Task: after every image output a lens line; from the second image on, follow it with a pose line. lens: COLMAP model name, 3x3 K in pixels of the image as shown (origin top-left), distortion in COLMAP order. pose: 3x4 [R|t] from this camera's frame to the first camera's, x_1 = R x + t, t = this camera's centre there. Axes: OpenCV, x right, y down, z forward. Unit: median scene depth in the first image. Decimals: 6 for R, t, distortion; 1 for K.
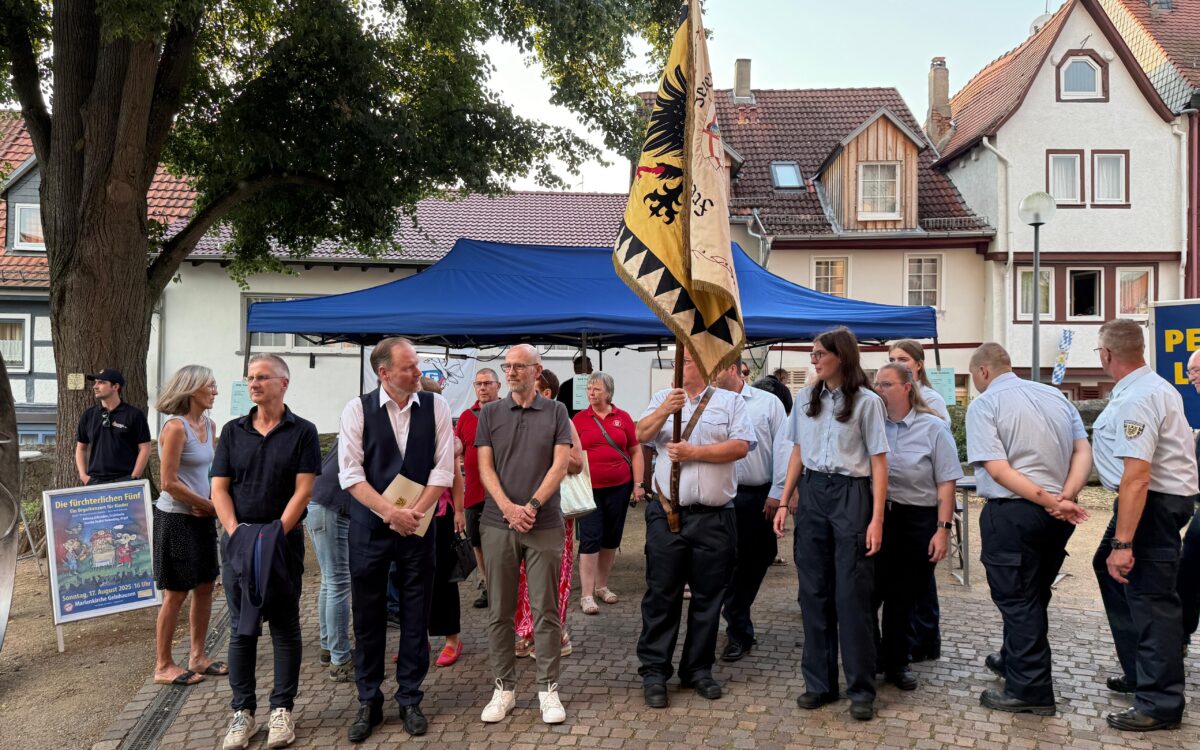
lens RADIAL K [[871.6, 0, 565.5], [0, 871.6, 403.8], [0, 0, 1]] dist [0.047692, -0.075849]
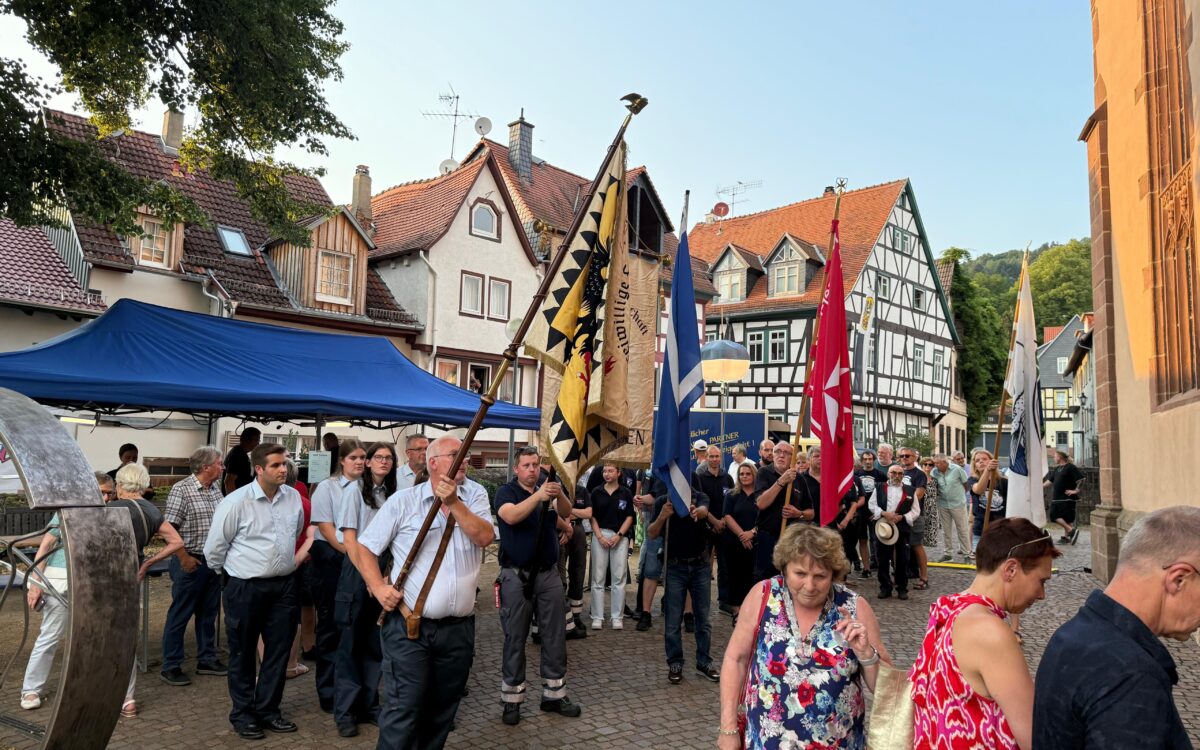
lens RADIAL K [[871.6, 0, 600.3], [0, 871.6, 374.2], [0, 0, 1]] dist [0.047692, -0.075849]
pose [[0.672535, 0.089266, 0.734662, -0.224184], [-0.023196, 0.994754, -0.099635, -0.016261], [-0.739702, 0.049966, 0.671077, 0.007090]]
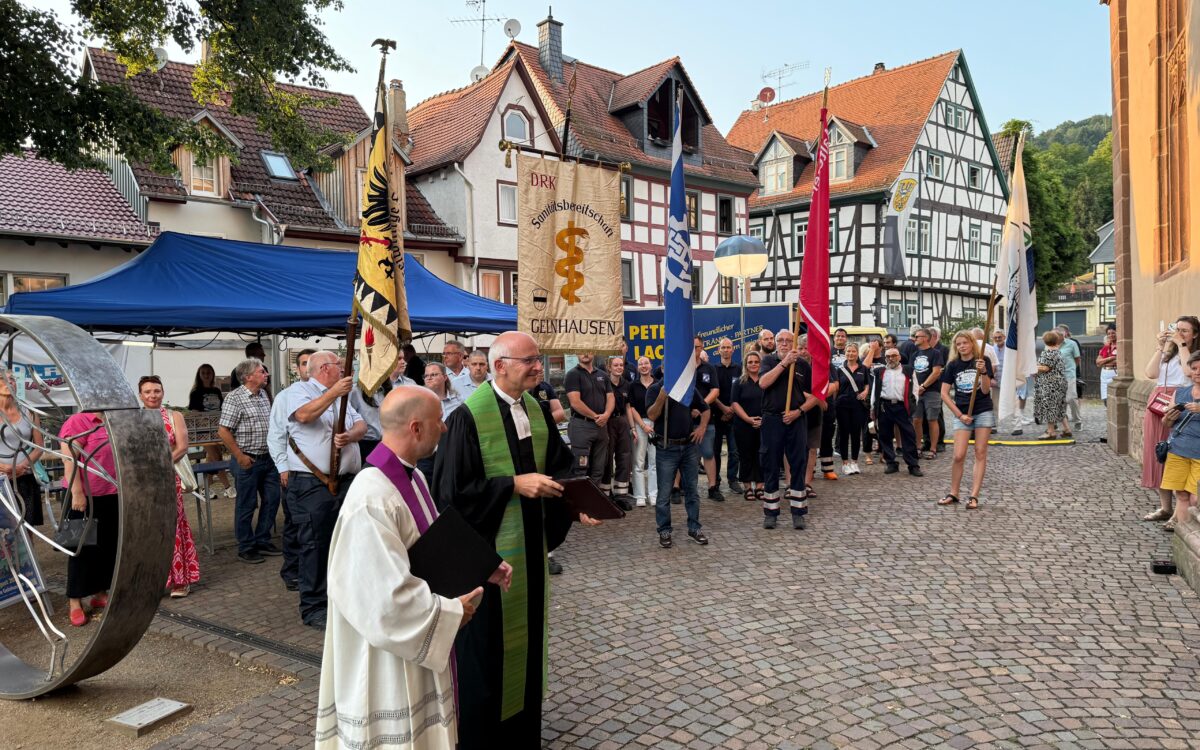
lens RADIAL K [[871.6, 0, 596.4], [0, 871.6, 385.5], [0, 0, 1]] dist [0.047692, -0.075849]
pose [[0.730766, -0.035780, 0.681689, -0.224997], [0.025898, 0.999360, 0.024691, -0.012987], [-0.682136, -0.000389, 0.731225, -0.041951]]
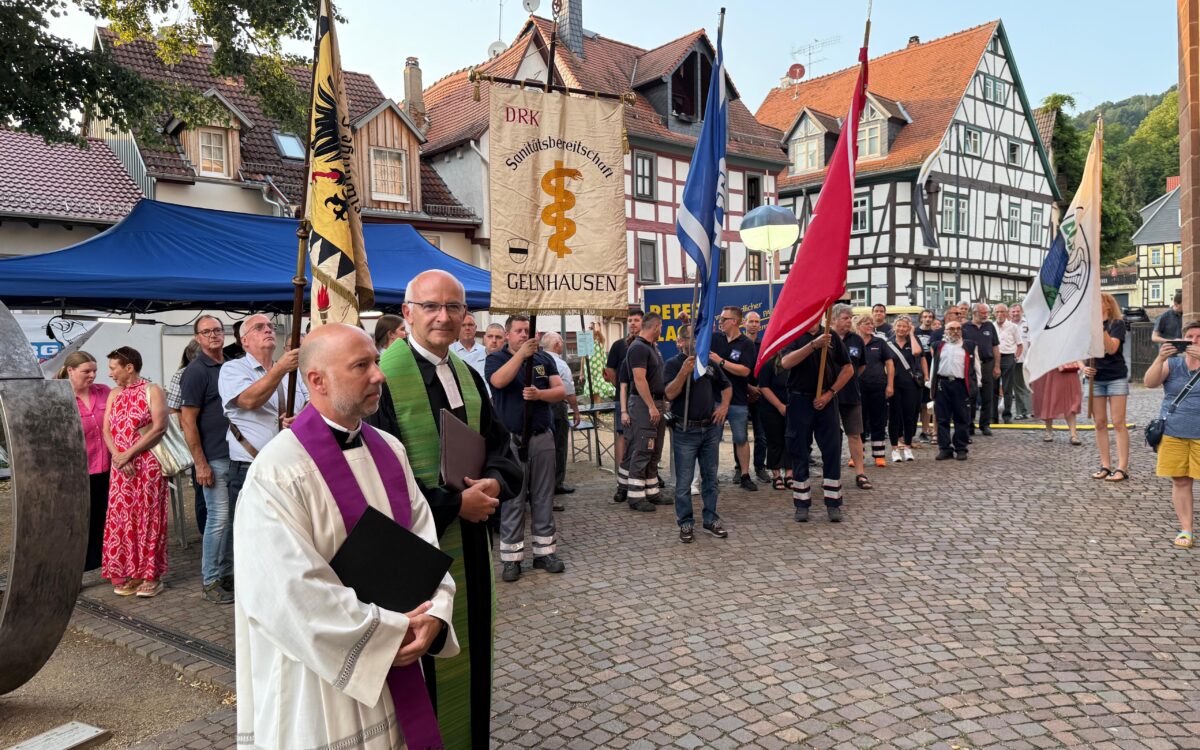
lens RADIAL K [[871.6, 0, 597.3], [0, 871.6, 383.7], [0, 0, 1]] dist [0.047692, -0.075849]
pose [[0.751840, -0.045245, 0.657791, -0.188833], [0.031167, 0.998966, 0.033089, -0.005350], [-0.658608, -0.004377, 0.752473, -0.015038]]
